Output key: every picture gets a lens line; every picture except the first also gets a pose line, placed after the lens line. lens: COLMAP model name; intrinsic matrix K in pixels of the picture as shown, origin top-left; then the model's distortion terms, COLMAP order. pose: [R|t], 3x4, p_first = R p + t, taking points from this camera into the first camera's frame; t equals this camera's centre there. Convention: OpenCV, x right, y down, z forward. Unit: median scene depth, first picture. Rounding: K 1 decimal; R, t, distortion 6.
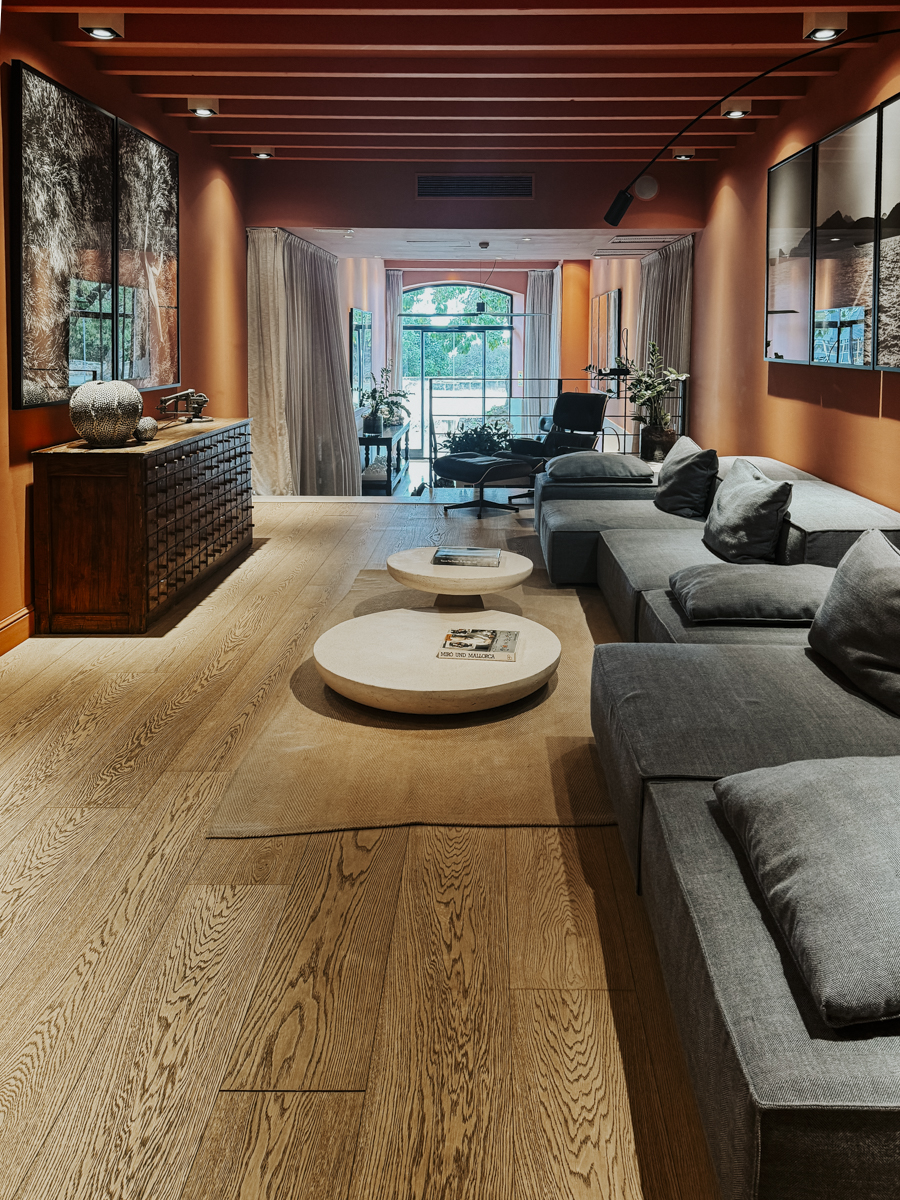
lens RADIAL K [[936.9, 0, 451.7], [0, 936.9, 600.5], [0, 0, 1]] dist [0.003890, -0.001406]
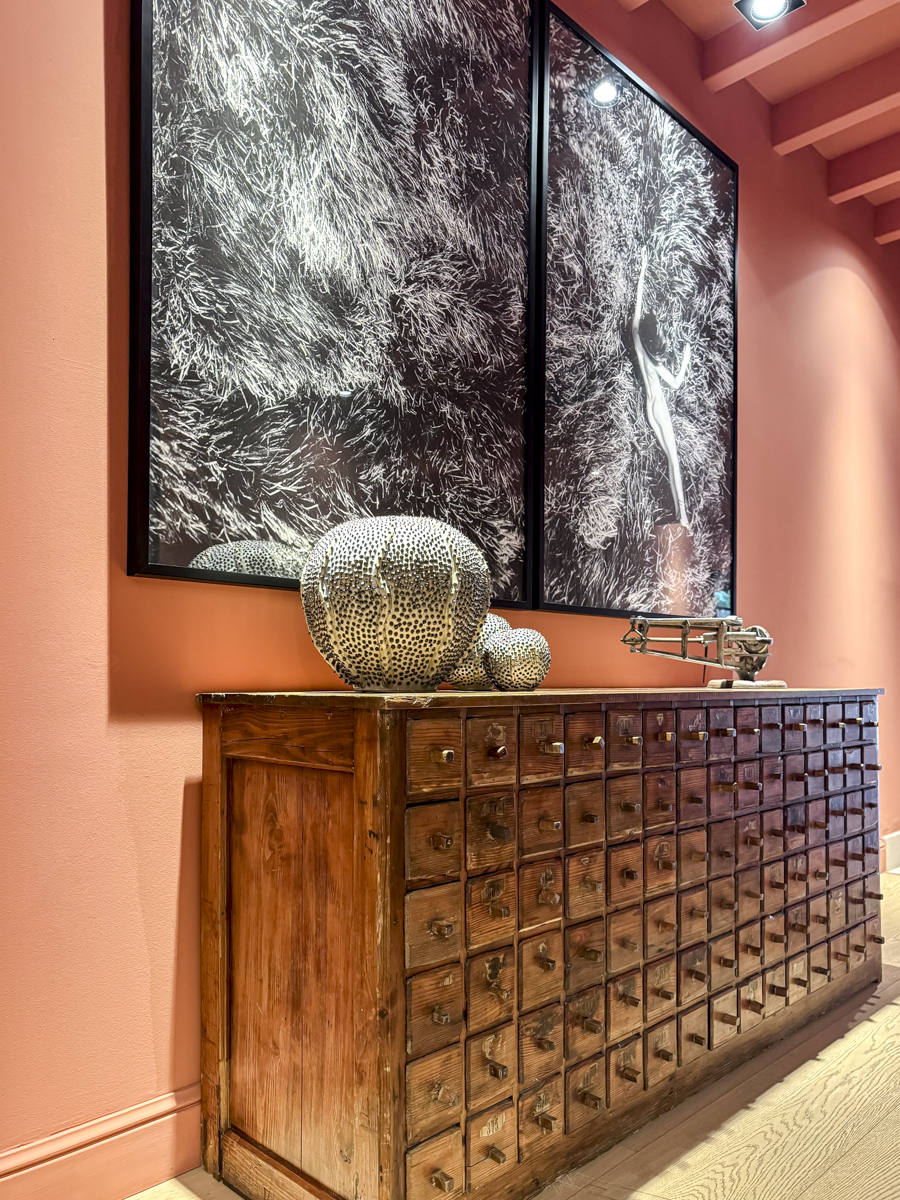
lens RADIAL K [[936.9, 0, 448.5], [0, 936.9, 601.9], [0, 0, 1]] dist [0.003890, -0.001406]
pose [[0.754221, -0.044867, -0.655086, -0.090165], [-0.184233, 0.943128, -0.276708, -0.087282], [0.630246, 0.329387, 0.703061, 0.645804]]
